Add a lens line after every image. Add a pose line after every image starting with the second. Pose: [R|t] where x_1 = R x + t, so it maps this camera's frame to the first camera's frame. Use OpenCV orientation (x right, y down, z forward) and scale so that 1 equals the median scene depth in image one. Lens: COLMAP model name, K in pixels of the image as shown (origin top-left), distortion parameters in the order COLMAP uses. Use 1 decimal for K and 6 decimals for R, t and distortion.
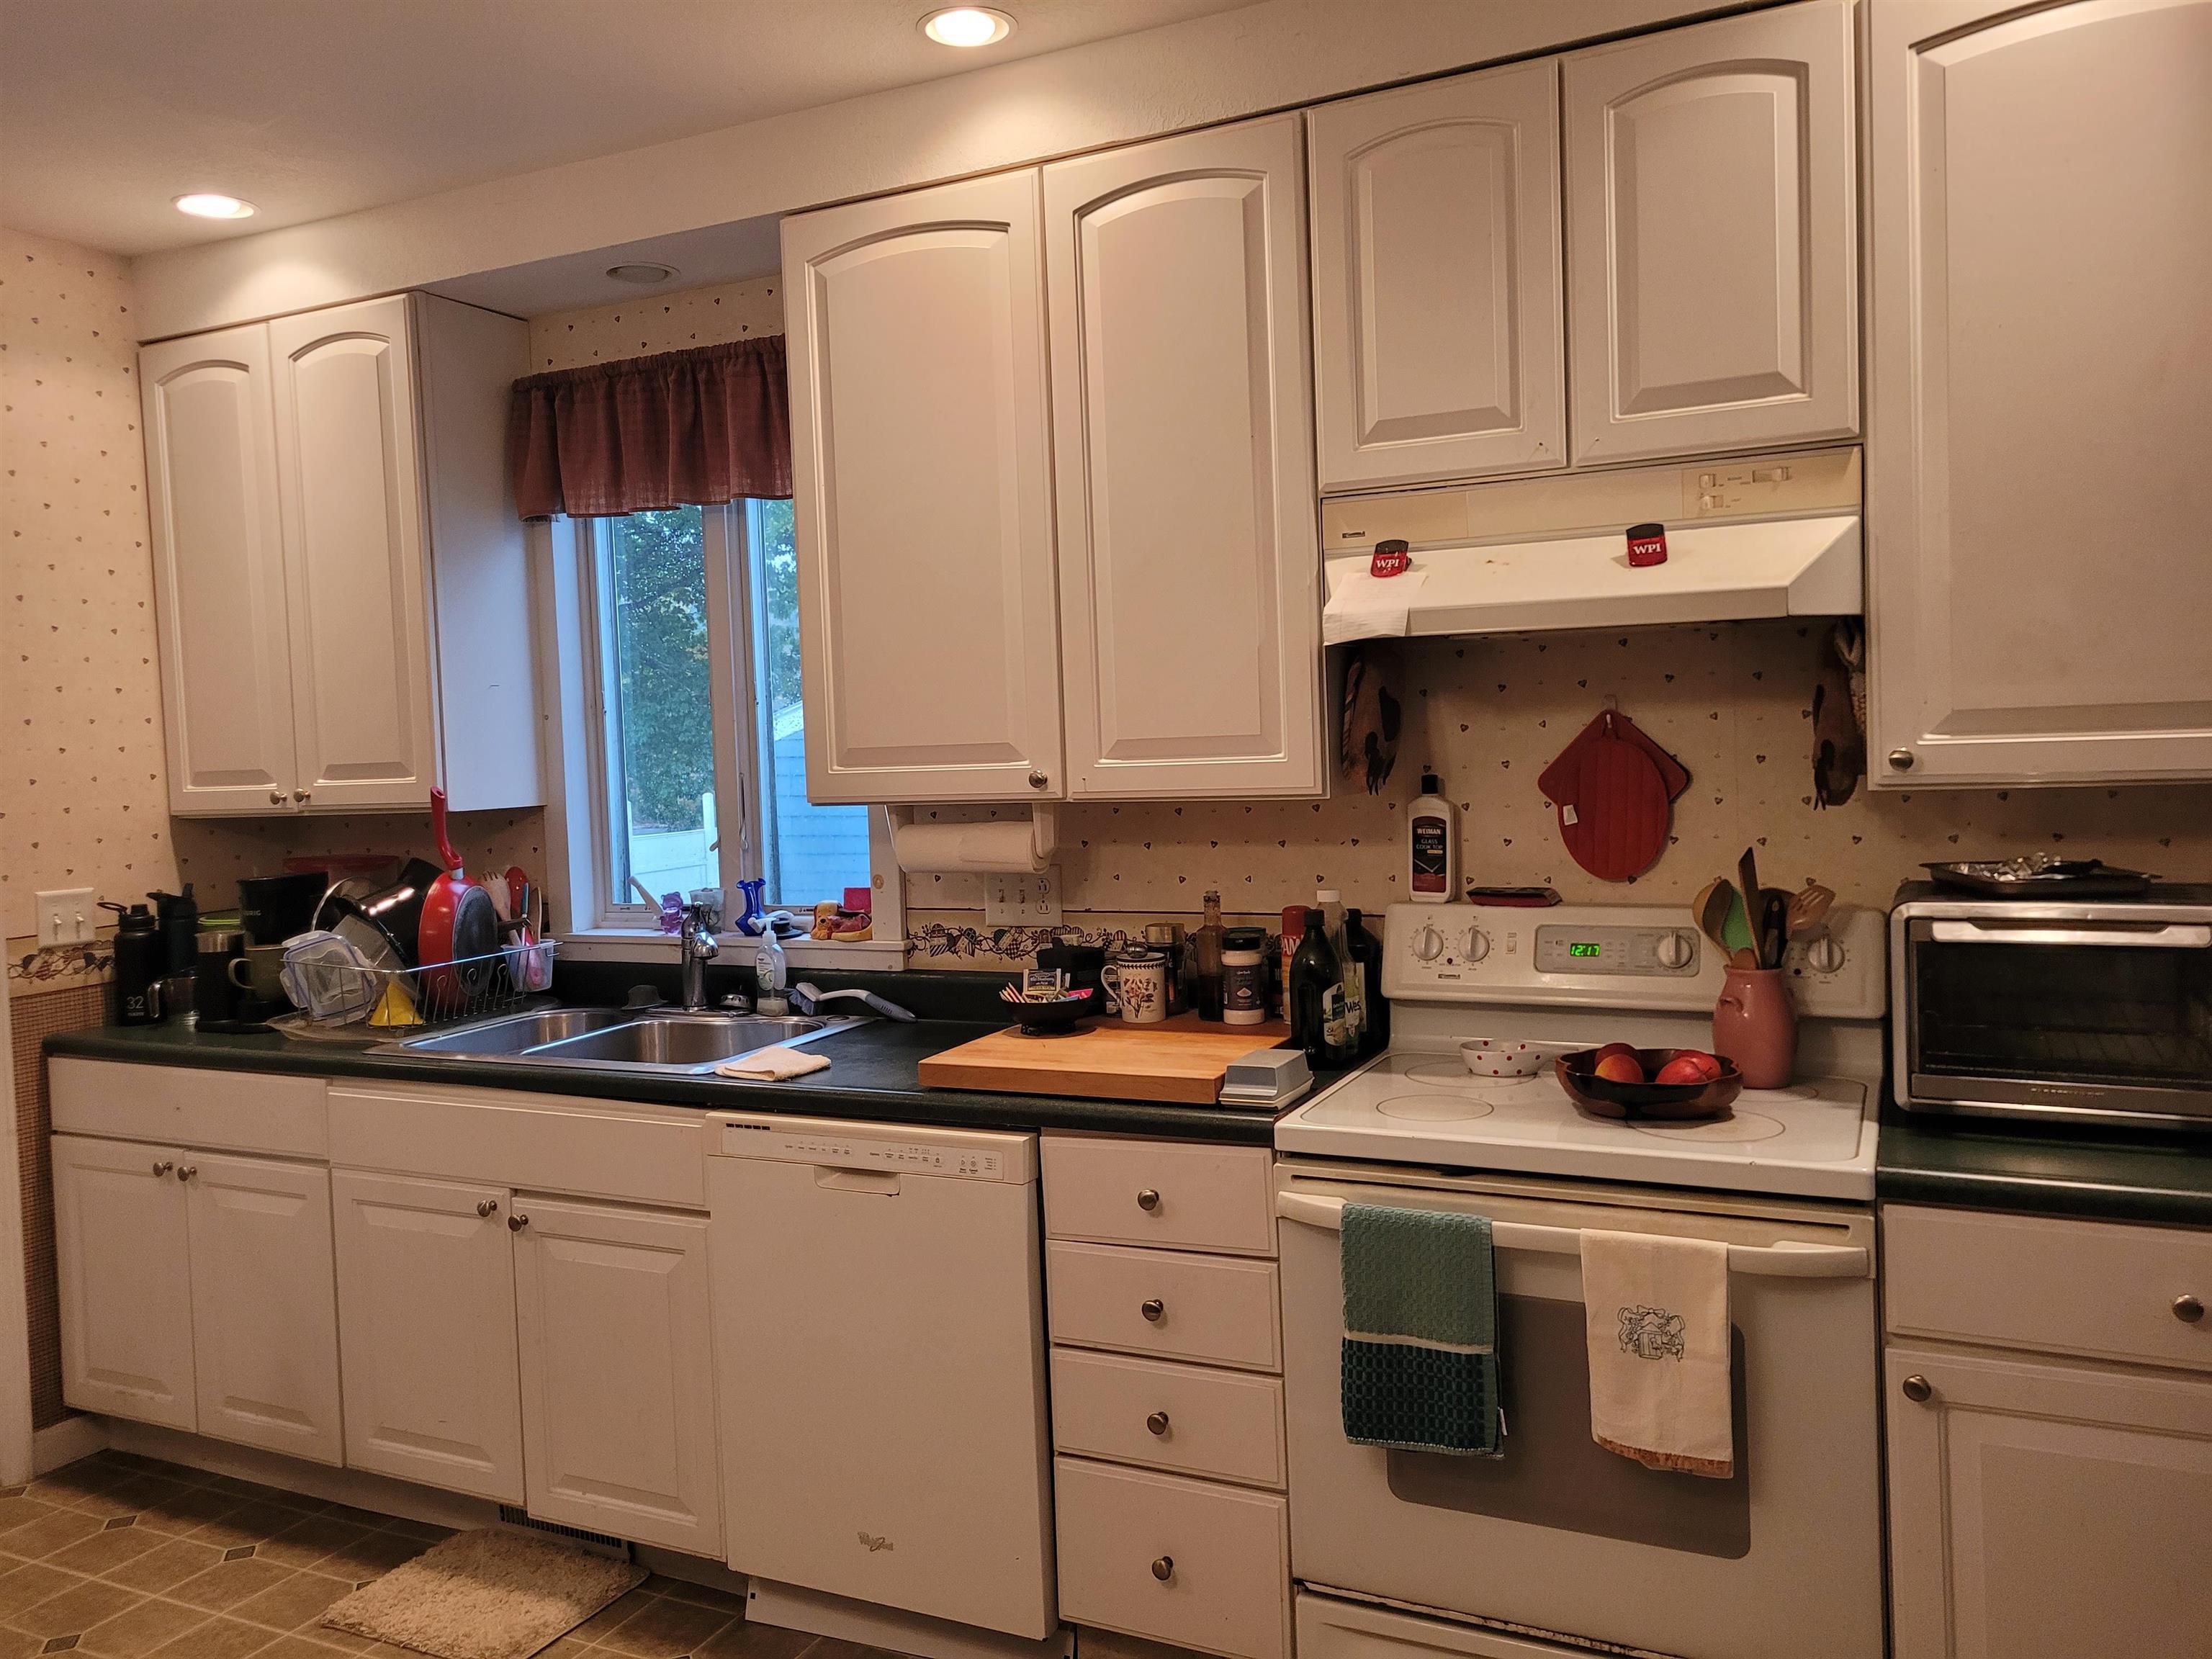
lens RADIAL K [[1674.3, 0, 1106.0], [0, 1674.3, 829.5], [0, 0, 1]] dist [0.031058, -0.006202]
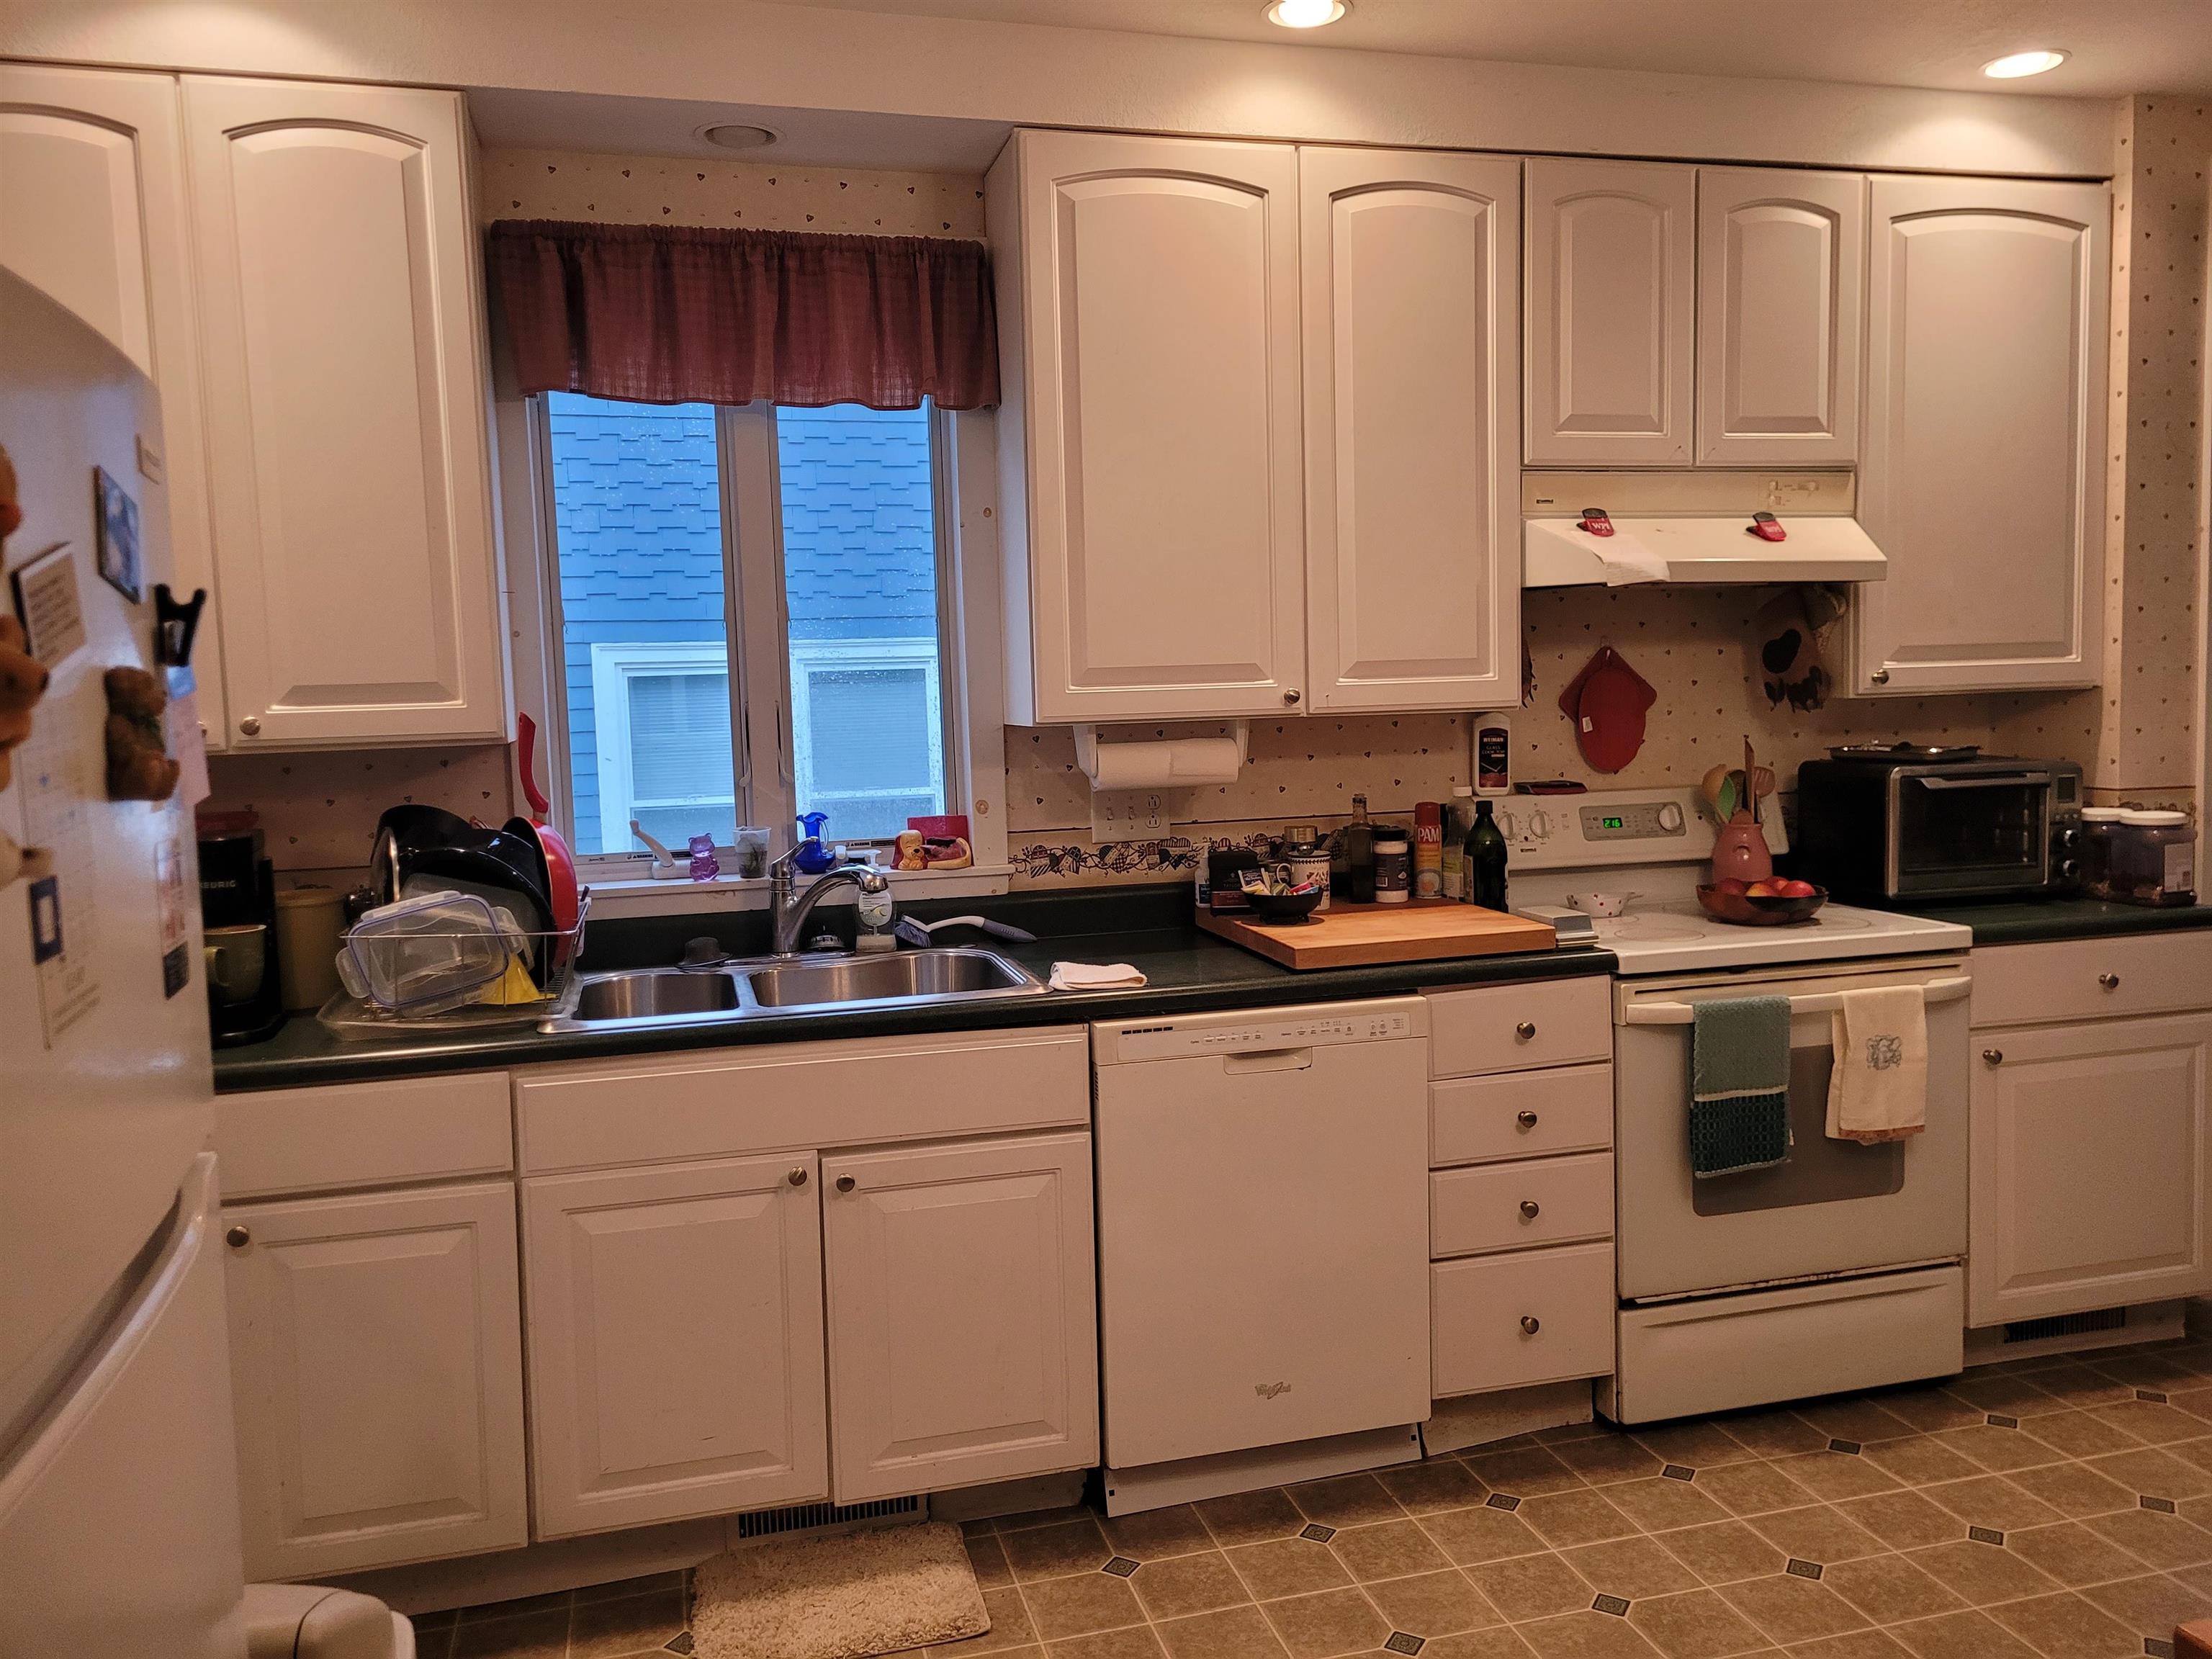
lens RADIAL K [[1670.7, 0, 1106.1], [0, 1670.7, 840.2], [0, 0, 1]] dist [0.031427, -0.006095]
pose [[0.753714, -0.048774, 0.655391, -0.860502], [0.037402, 0.998809, 0.031317, 0.026372], [-0.656138, 0.000909, 0.754641, 0.232946]]
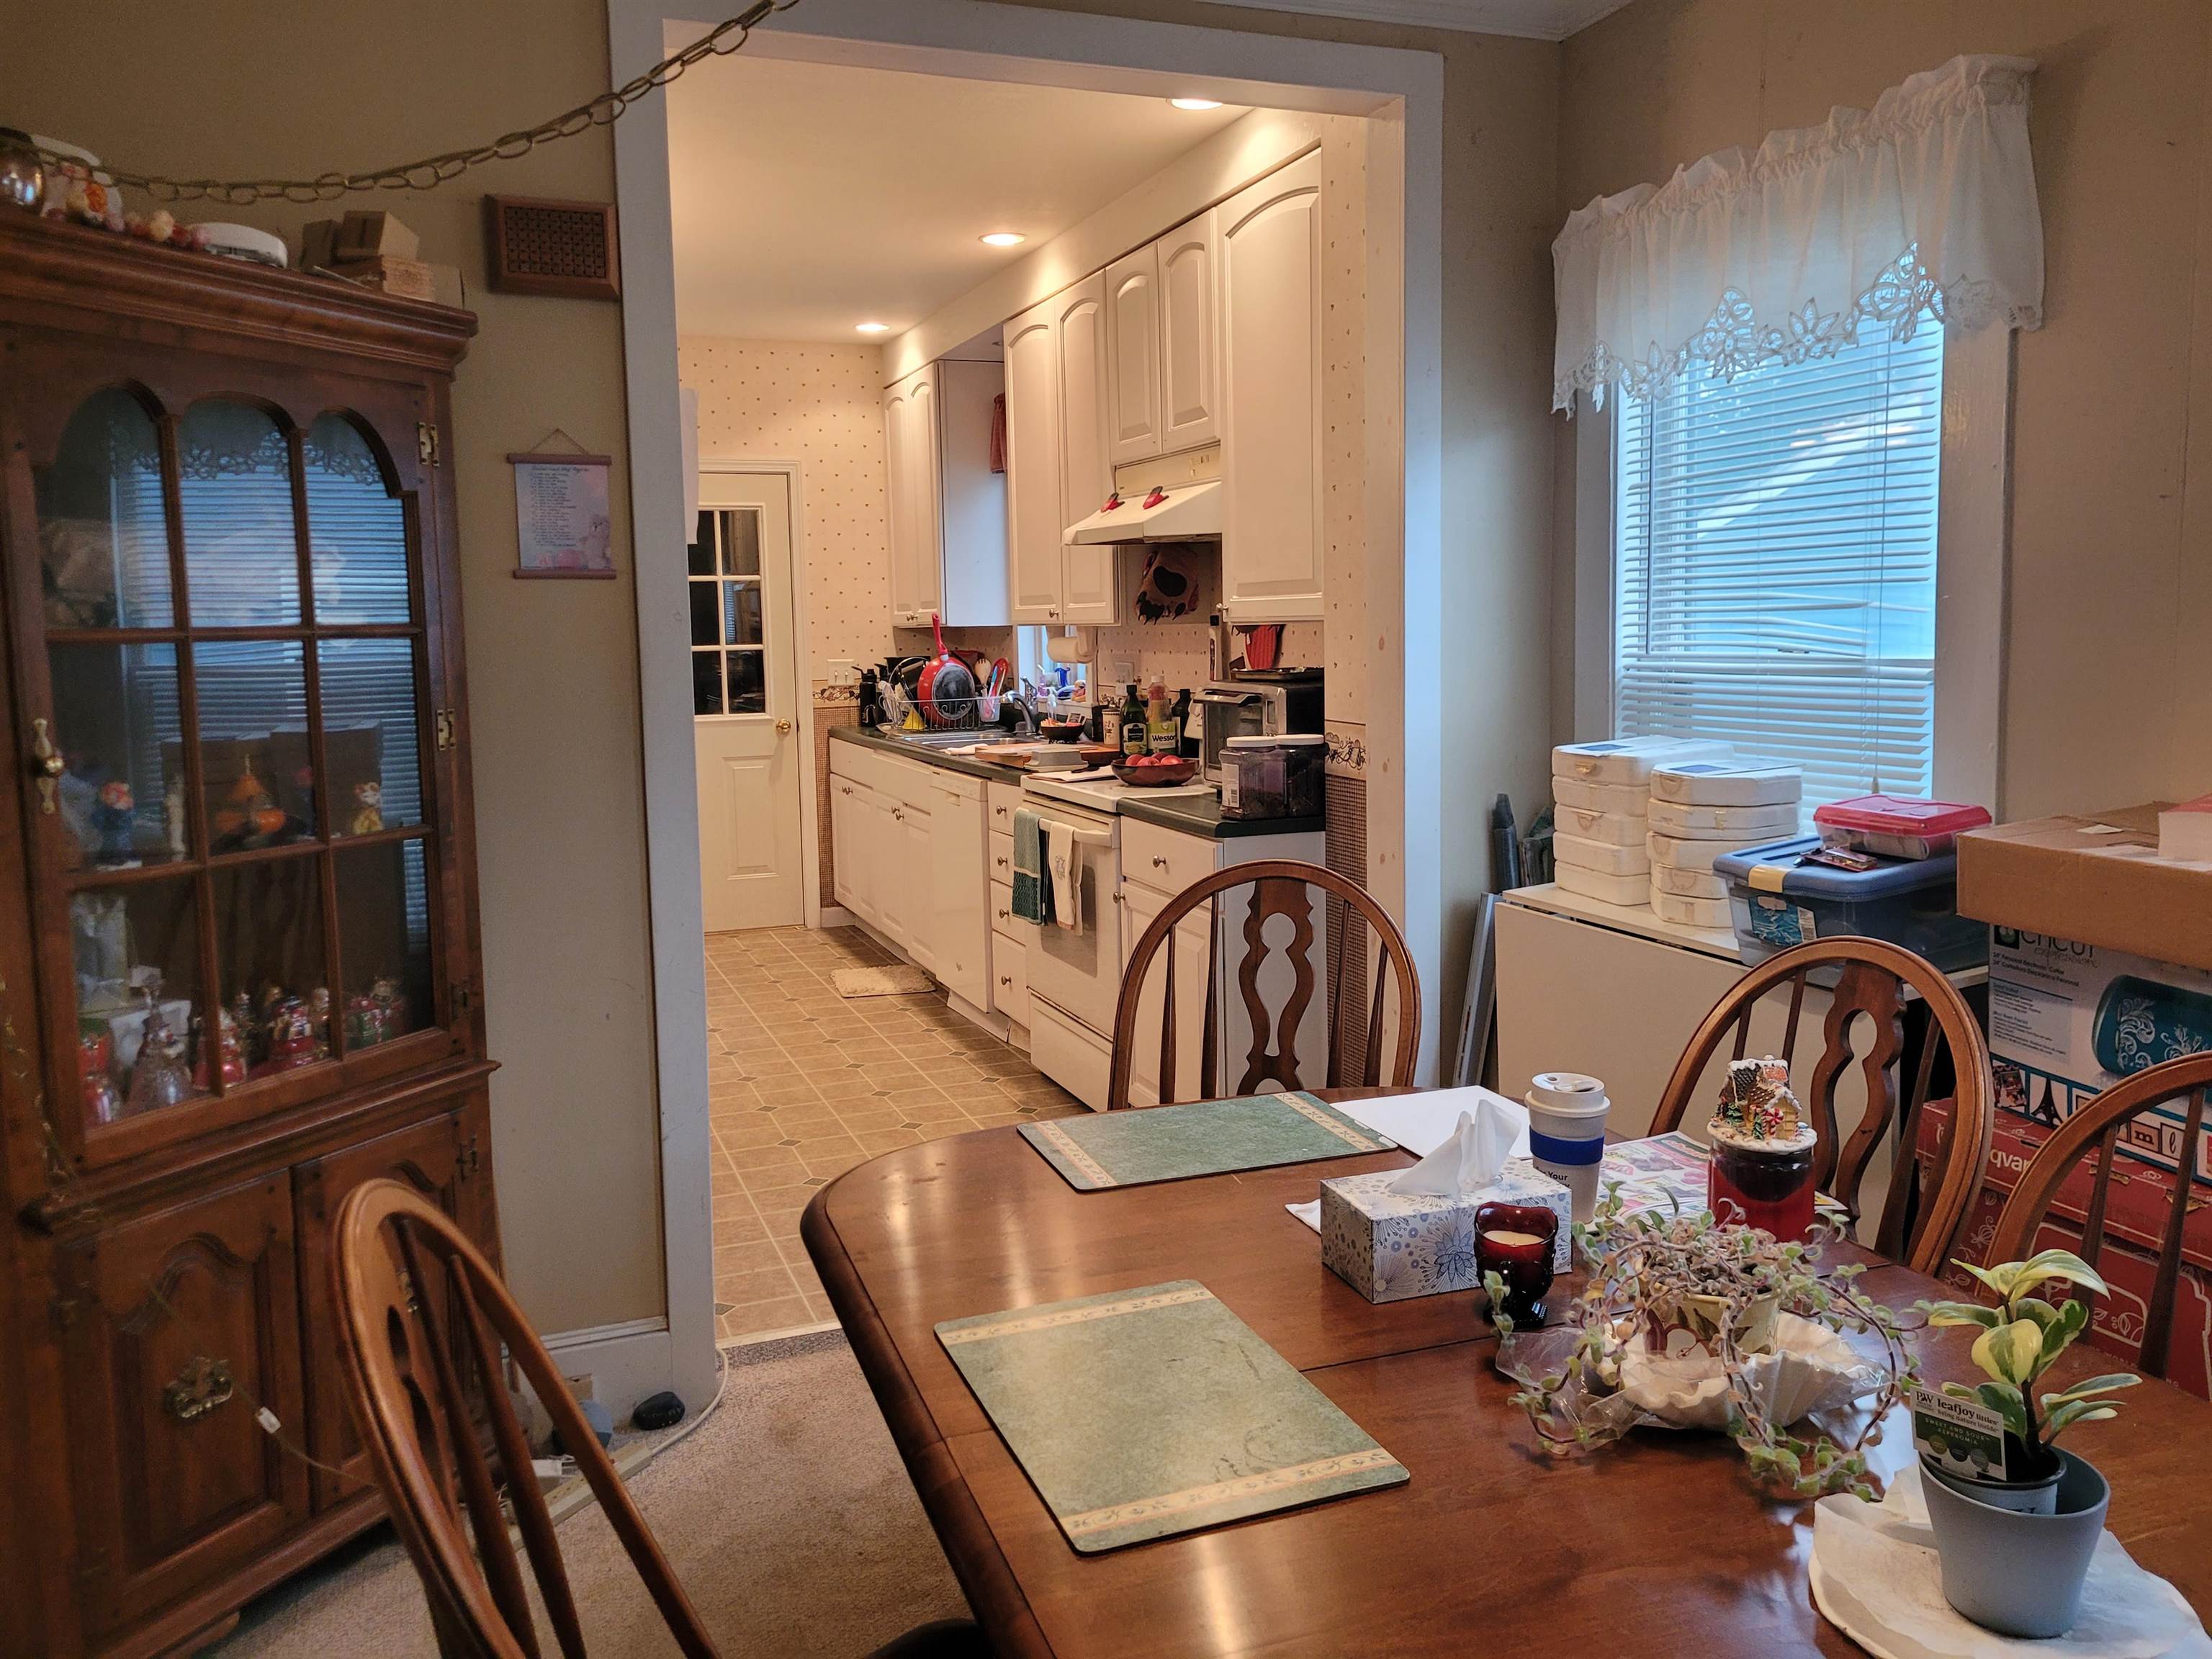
lens RADIAL K [[1674.3, 0, 1106.0], [0, 1674.3, 829.5], [0, 0, 1]] dist [0.031058, -0.006202]
pose [[0.739262, 0.105352, -0.665126, 1.335175], [-0.043951, 0.993129, 0.108456, 0.006356], [0.671982, -0.050944, 0.738814, -0.423625]]
